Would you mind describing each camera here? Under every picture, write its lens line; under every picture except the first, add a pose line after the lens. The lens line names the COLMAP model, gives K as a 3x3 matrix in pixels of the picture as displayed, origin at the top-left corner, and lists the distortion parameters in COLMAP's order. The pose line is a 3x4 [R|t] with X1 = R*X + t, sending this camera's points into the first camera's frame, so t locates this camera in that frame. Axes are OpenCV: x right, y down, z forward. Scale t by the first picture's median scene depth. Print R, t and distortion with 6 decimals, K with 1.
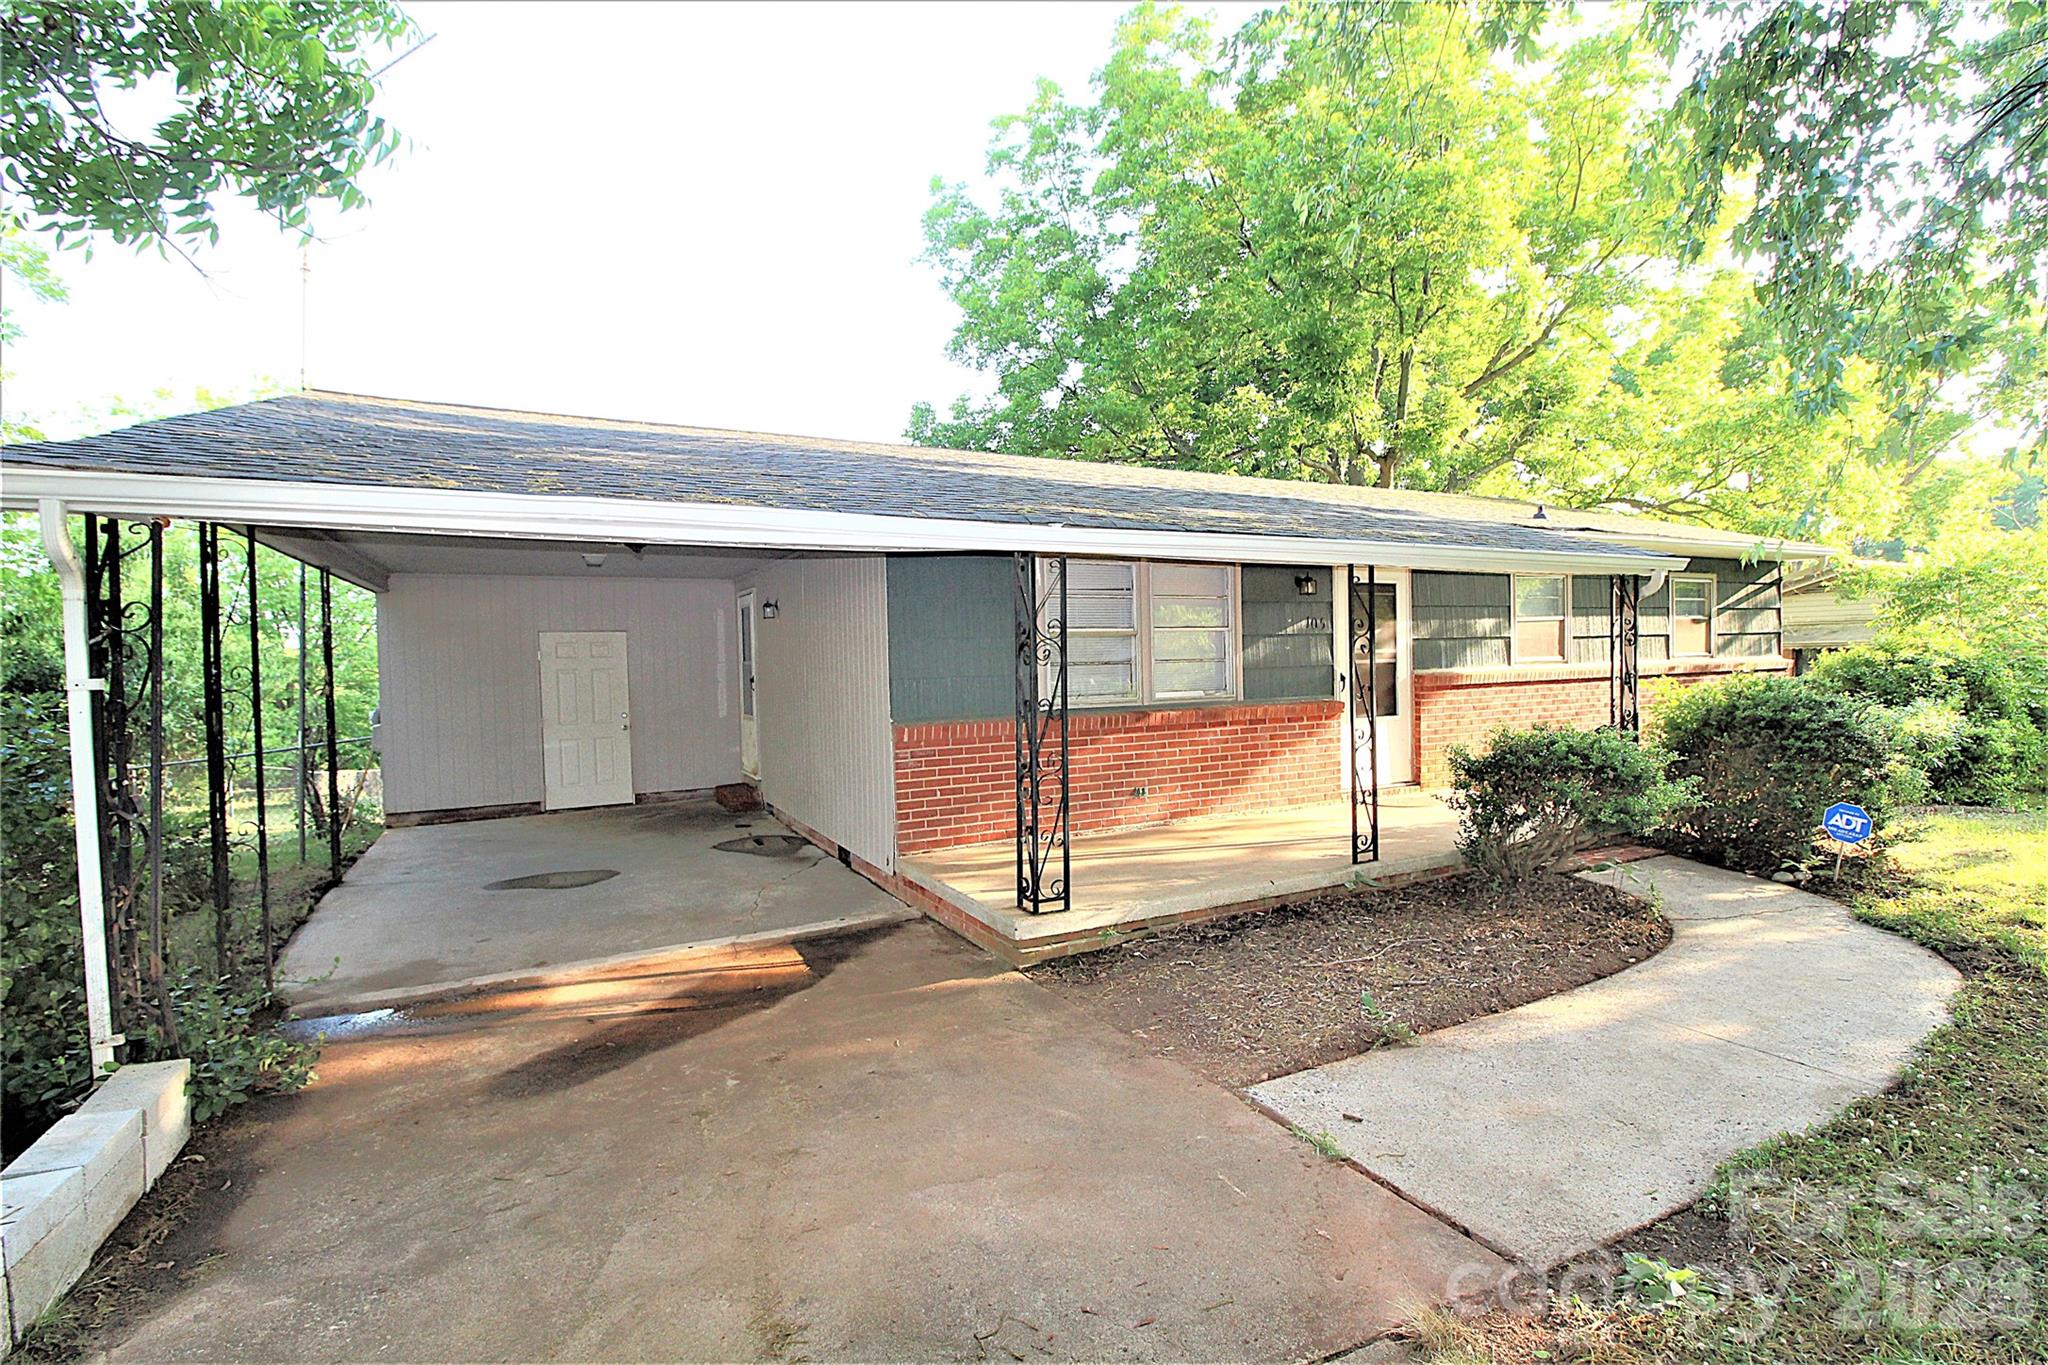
lens RADIAL K [[954.5, 0, 1024.0], [0, 954.5, 682.5], [0, 0, 1]] dist [-0.011080, -0.000211]
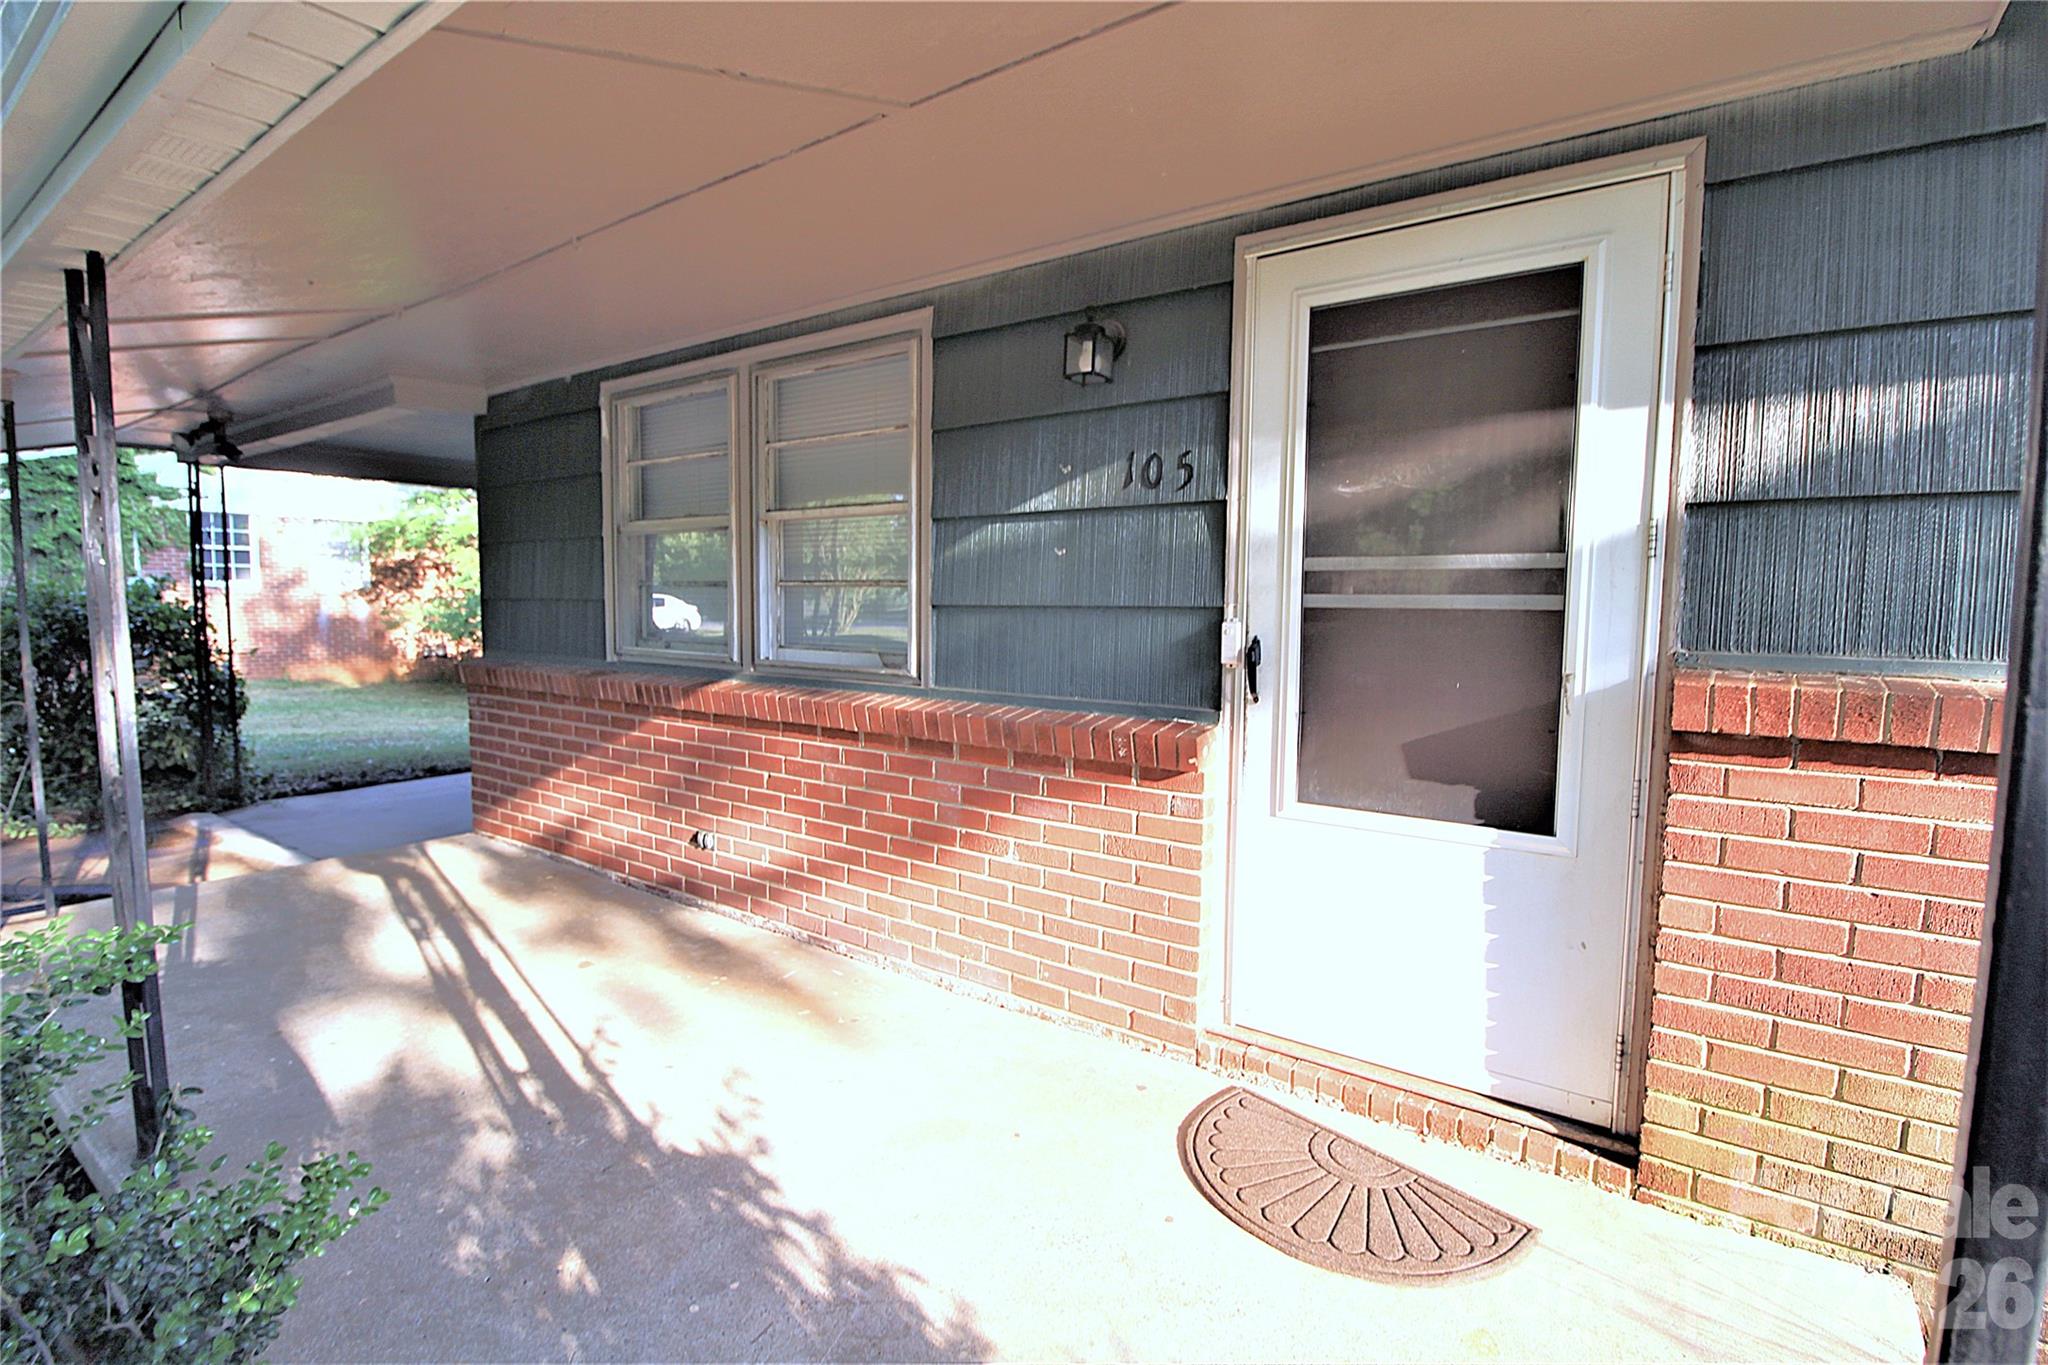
lens RADIAL K [[975.2, 0, 1035.8], [0, 975.2, 680.4], [0, 0, 1]] dist [0.000071, -0.017457]
pose [[0.438906, 0.100863, -0.892854, 0.644773], [-0.039373, 0.994884, 0.093035, -0.024877], [0.897670, -0.005679, 0.440631, 0.917829]]
